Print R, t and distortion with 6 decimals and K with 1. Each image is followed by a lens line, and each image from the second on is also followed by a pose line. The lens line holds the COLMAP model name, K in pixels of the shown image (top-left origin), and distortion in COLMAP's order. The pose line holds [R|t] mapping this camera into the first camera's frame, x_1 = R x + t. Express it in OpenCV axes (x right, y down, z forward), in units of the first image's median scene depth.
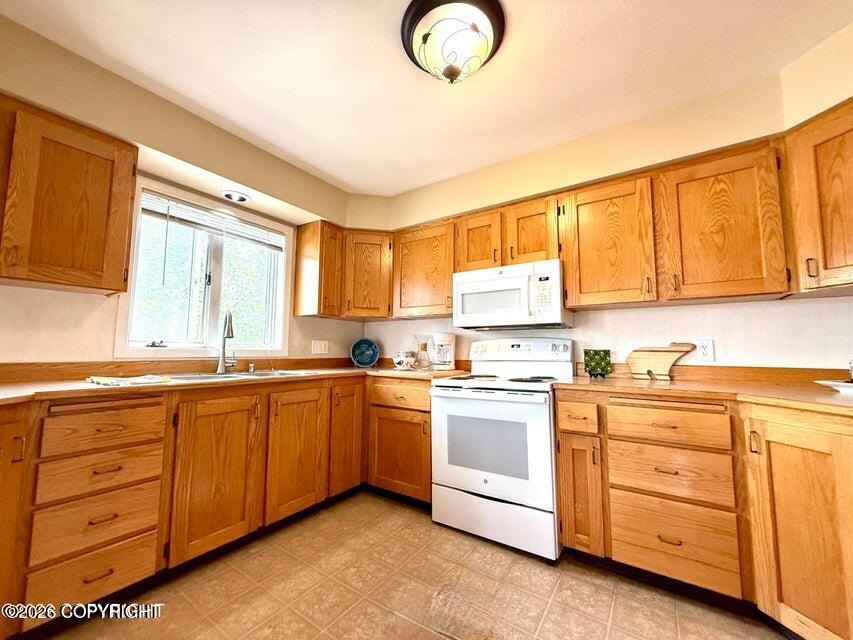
lens RADIAL K [[339.8, 0, 422.3], [0, 339.8, 321.8], [0, 0, 1]] dist [-0.000802, 0.000544]
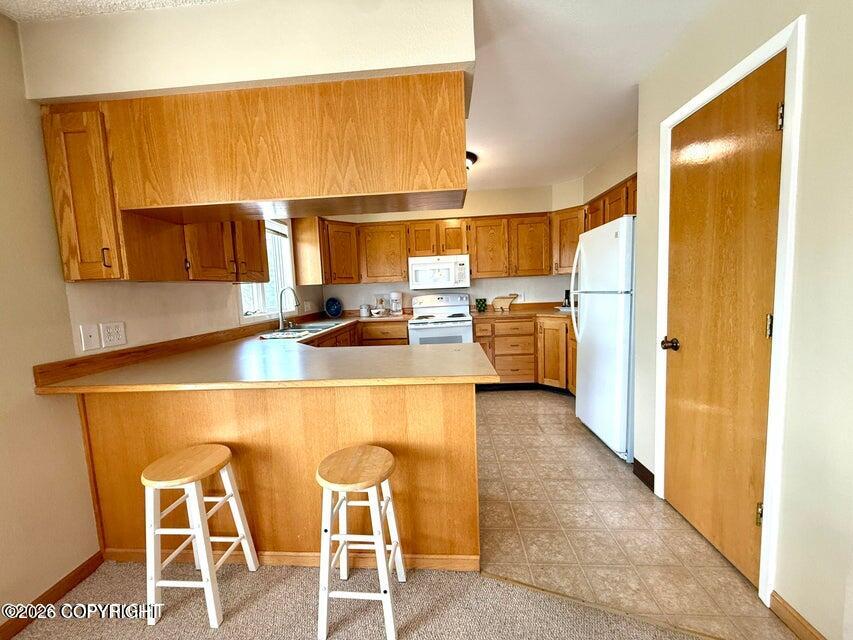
lens RADIAL K [[339.8, 0, 423.2], [0, 339.8, 322.7], [0, 0, 1]] dist [-0.000802, 0.000544]
pose [[0.861982, -0.095154, 0.497928, -0.857021], [0.006407, 0.984192, 0.176989, -0.146882], [-0.506898, -0.149371, 0.848966, -0.612678]]
